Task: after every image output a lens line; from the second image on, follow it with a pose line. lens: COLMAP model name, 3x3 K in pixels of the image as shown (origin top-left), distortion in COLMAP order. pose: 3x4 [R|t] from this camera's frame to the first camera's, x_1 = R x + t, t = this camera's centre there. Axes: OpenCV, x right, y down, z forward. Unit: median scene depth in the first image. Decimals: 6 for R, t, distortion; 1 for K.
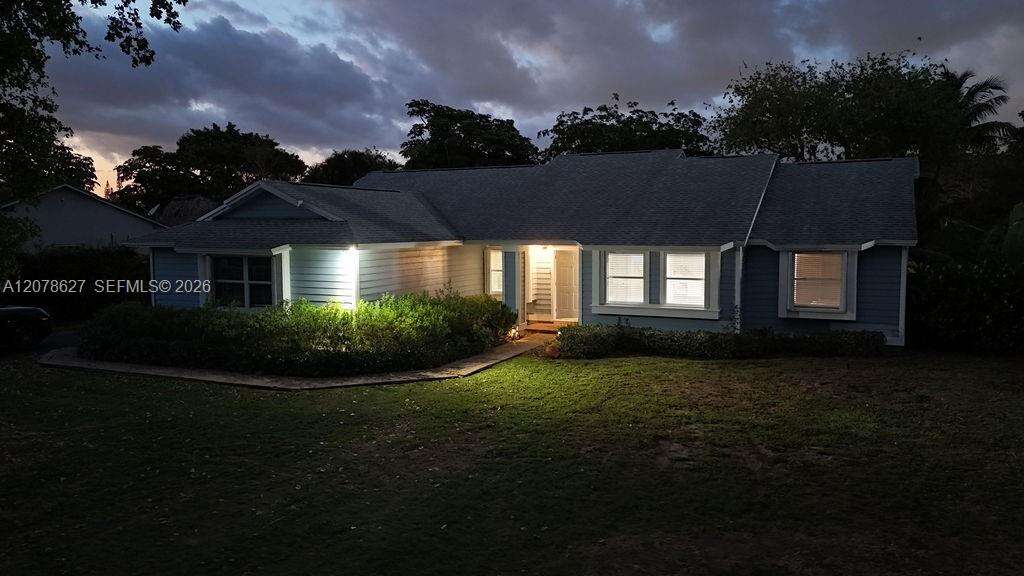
lens RADIAL K [[749.1, 0, 512.0], [0, 749.1, 288.0], [0, 0, 1]] dist [0.090791, -0.081905]
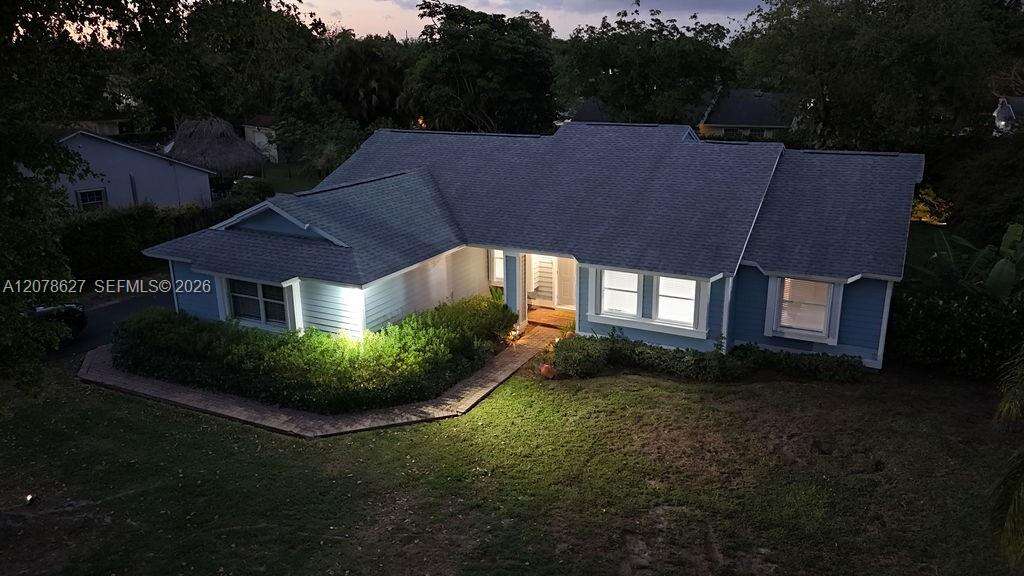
lens RADIAL K [[749.1, 0, 512.0], [0, 749.1, 288.0], [0, 0, 1]] dist [0.090791, -0.081905]
pose [[0.999464, 0.005837, -0.032220, 0.035021], [0.000922, 0.978578, 0.205875, -0.238423], [0.032731, -0.205795, 0.978048, -0.023839]]
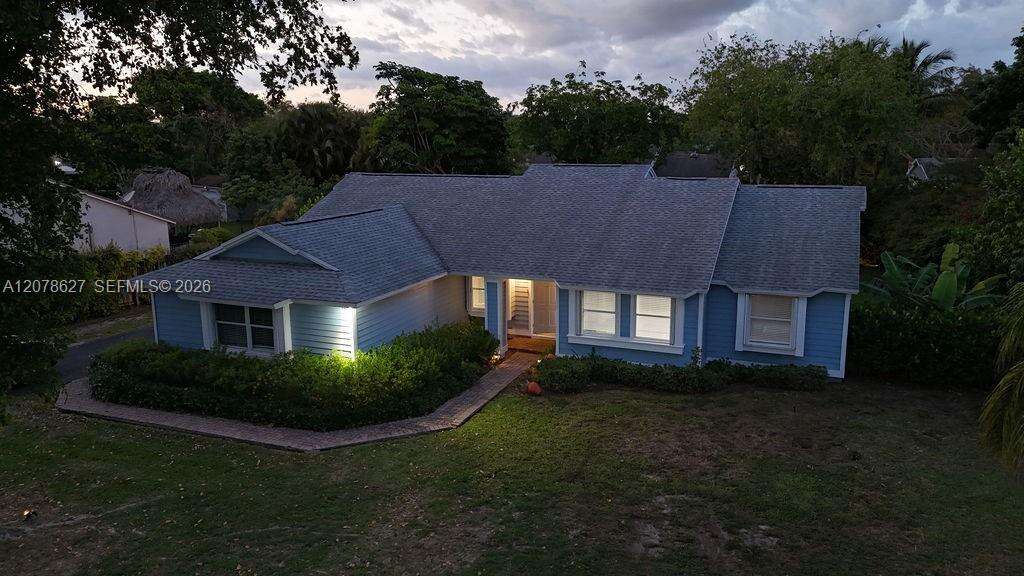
lens RADIAL K [[749.1, 0, 512.0], [0, 749.1, 288.0], [0, 0, 1]] dist [0.090791, -0.081905]
pose [[0.998664, -0.011050, 0.050484, -0.031261], [0.005169, 0.993333, 0.115167, -0.179194], [-0.051420, -0.114752, 0.992062, -0.074512]]
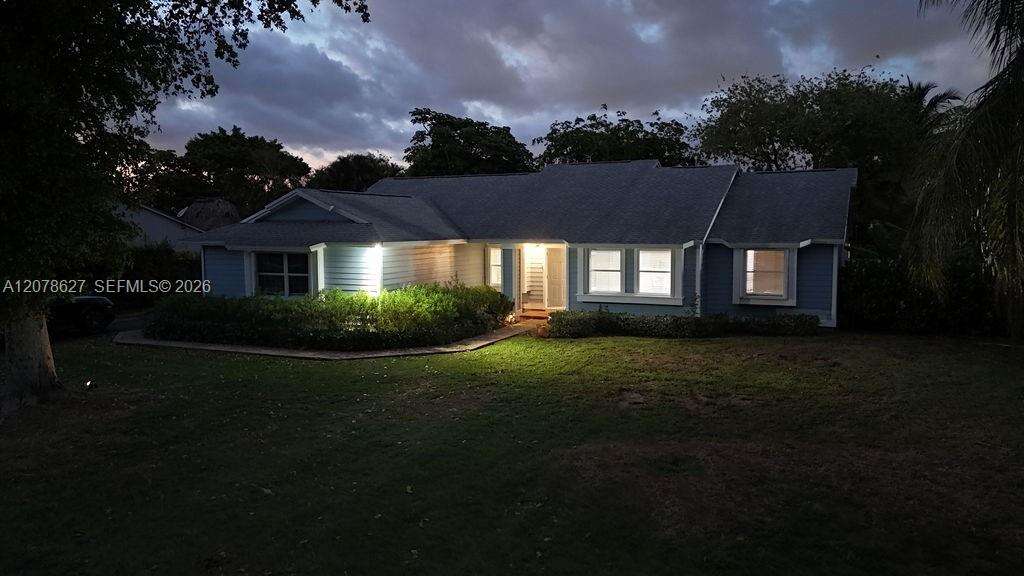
lens RADIAL K [[749.1, 0, 512.0], [0, 749.1, 288.0], [0, 0, 1]] dist [0.090791, -0.081905]
pose [[0.999983, -0.000656, 0.005732, -0.003095], [0.000653, 1.000000, 0.000560, 0.012626], [-0.005732, -0.000556, 0.999983, -0.185055]]
